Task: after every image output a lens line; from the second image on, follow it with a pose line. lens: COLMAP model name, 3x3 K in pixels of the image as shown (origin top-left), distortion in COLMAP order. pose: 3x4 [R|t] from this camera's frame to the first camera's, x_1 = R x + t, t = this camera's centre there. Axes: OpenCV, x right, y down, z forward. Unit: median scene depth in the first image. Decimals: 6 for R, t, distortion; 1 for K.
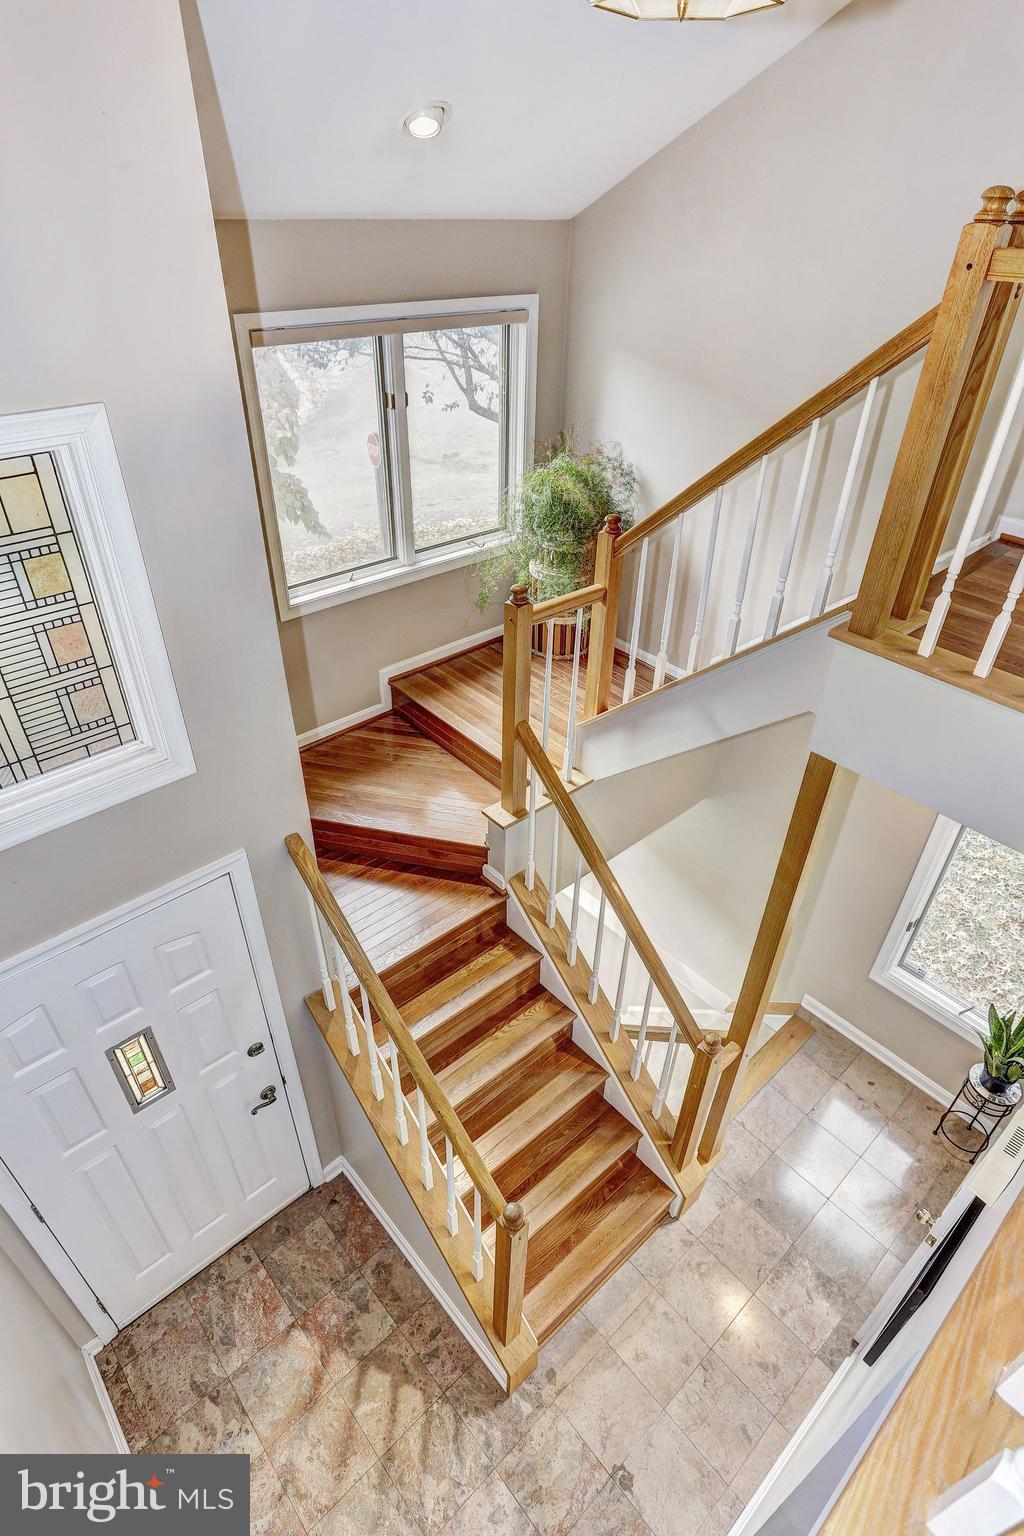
lens RADIAL K [[775.3, 0, 512.0], [0, 775.3, 768.0], [0, 0, 1]] dist [-0.054447, 0.030594]
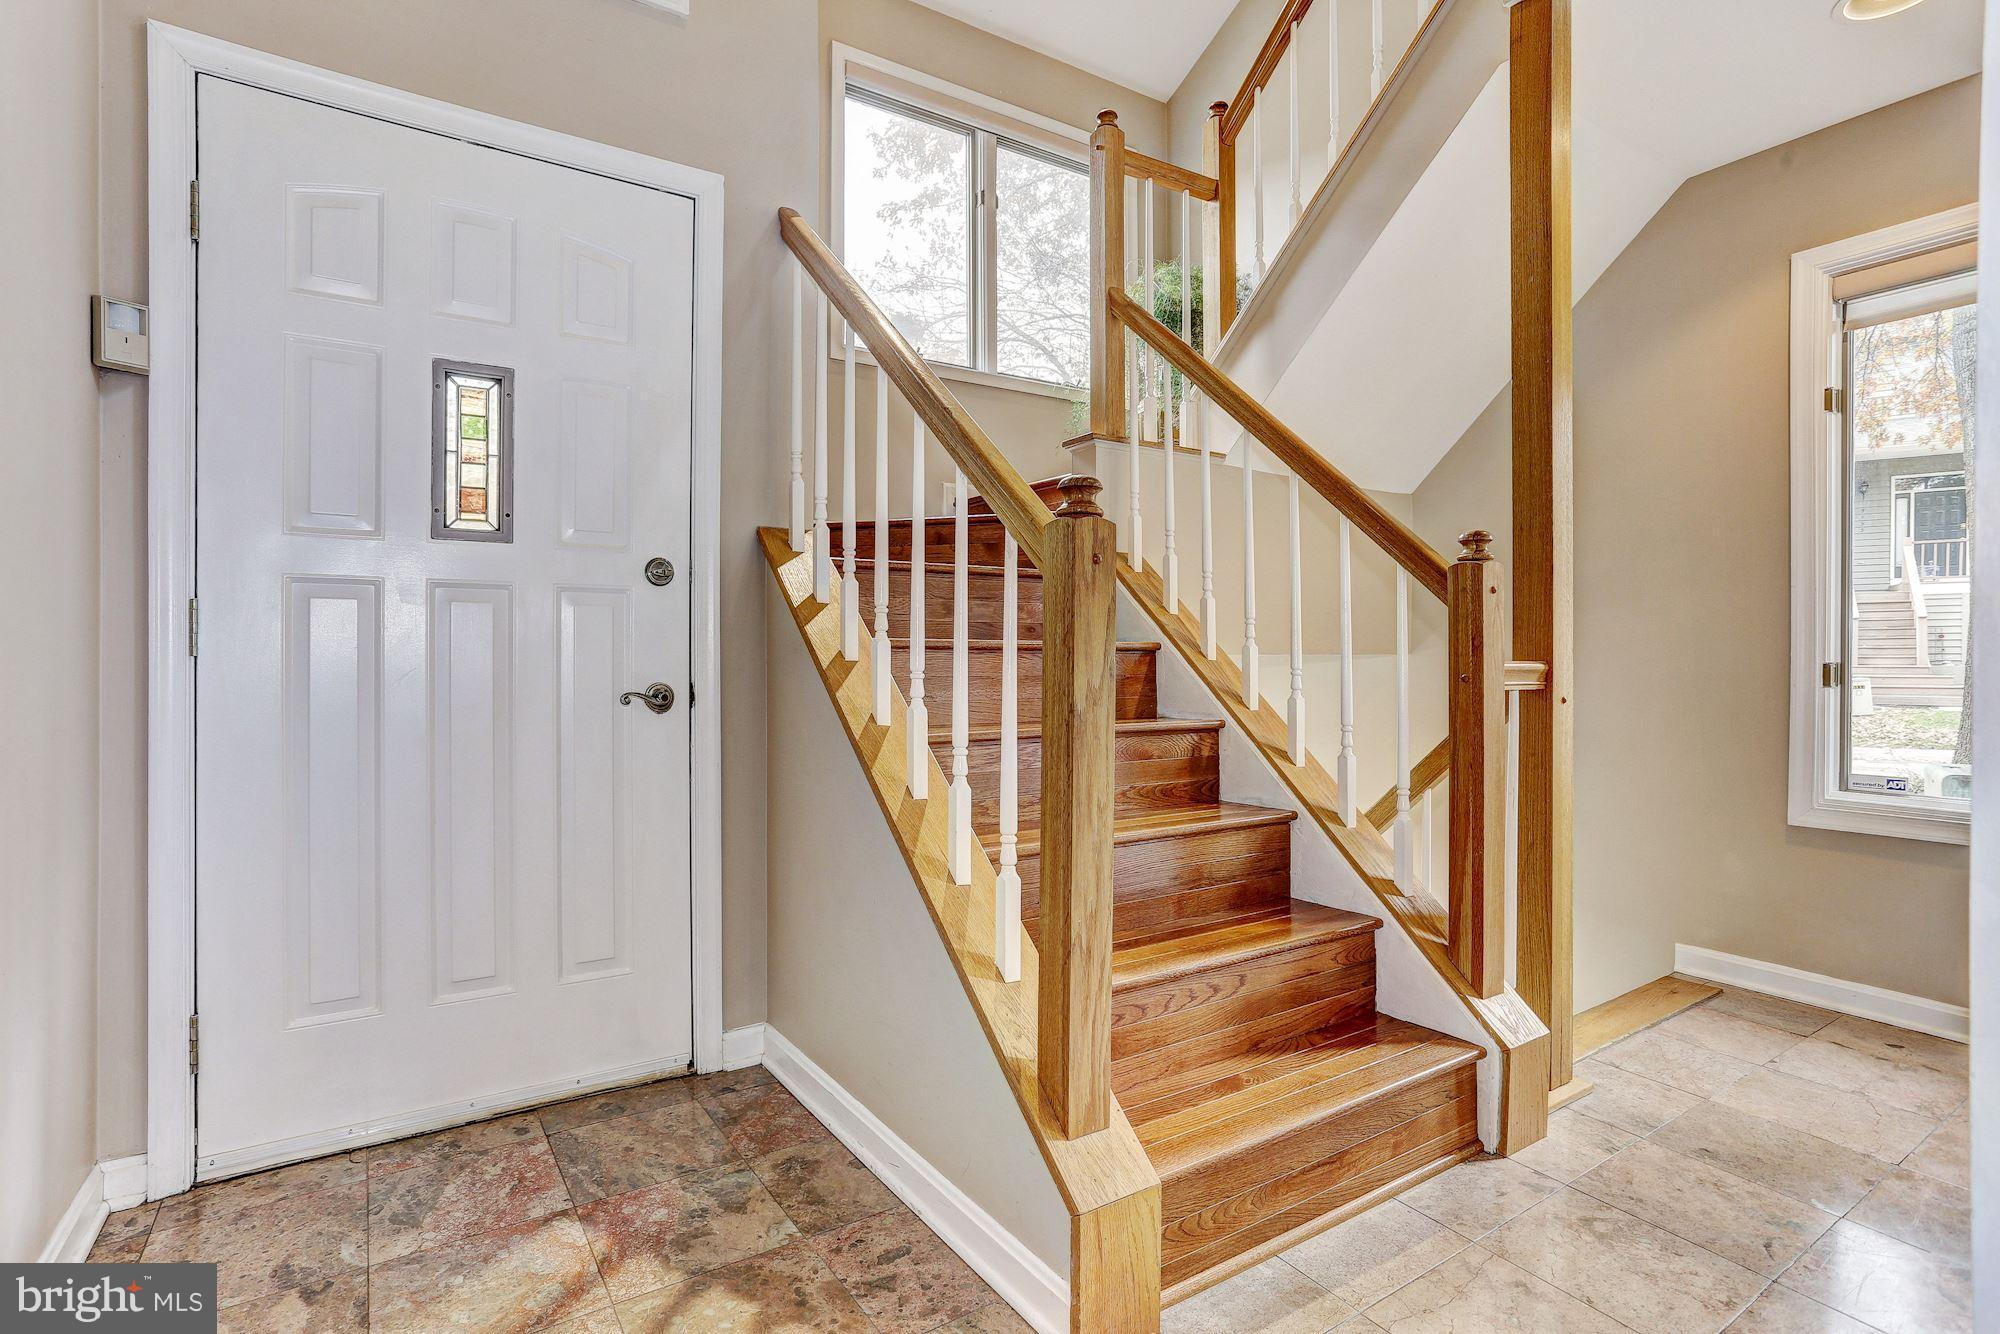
lens RADIAL K [[949.2, 0, 1000.0], [0, 949.2, 667.0], [0, 0, 1]] dist [-0.049671, 0.025973]
pose [[0.989068, -0.020550, -0.146022, 0.027737], [-0.066314, 0.822475, -0.564923, 0.758506], [0.131708, 0.568430, 0.812121, 0.446946]]
